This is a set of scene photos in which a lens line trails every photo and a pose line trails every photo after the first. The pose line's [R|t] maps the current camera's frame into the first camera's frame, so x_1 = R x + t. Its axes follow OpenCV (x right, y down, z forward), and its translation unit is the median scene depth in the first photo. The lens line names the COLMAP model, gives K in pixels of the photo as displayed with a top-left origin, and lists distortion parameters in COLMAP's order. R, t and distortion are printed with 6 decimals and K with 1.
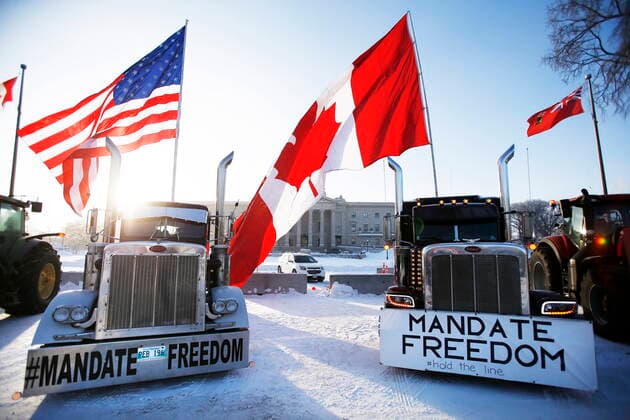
lens RADIAL K [[314.4, 0, 315.1], [0, 314.4, 220.6], [0, 0, 1]] dist [-0.028319, 0.000693]
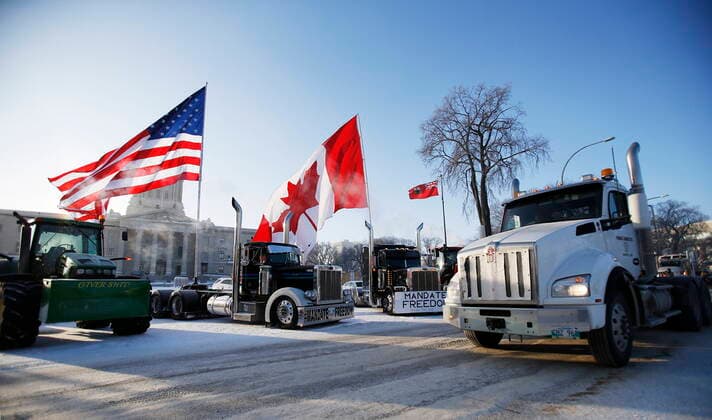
lens RADIAL K [[511.9, 0, 356.0], [0, 511.9, 210.0], [0, 0, 1]] dist [-0.001728, -0.000372]
pose [[0.793043, 0.076967, 0.604283, -2.057451], [-0.042685, 0.996569, -0.070914, -0.064372], [-0.607668, 0.030444, 0.793608, -1.693124]]
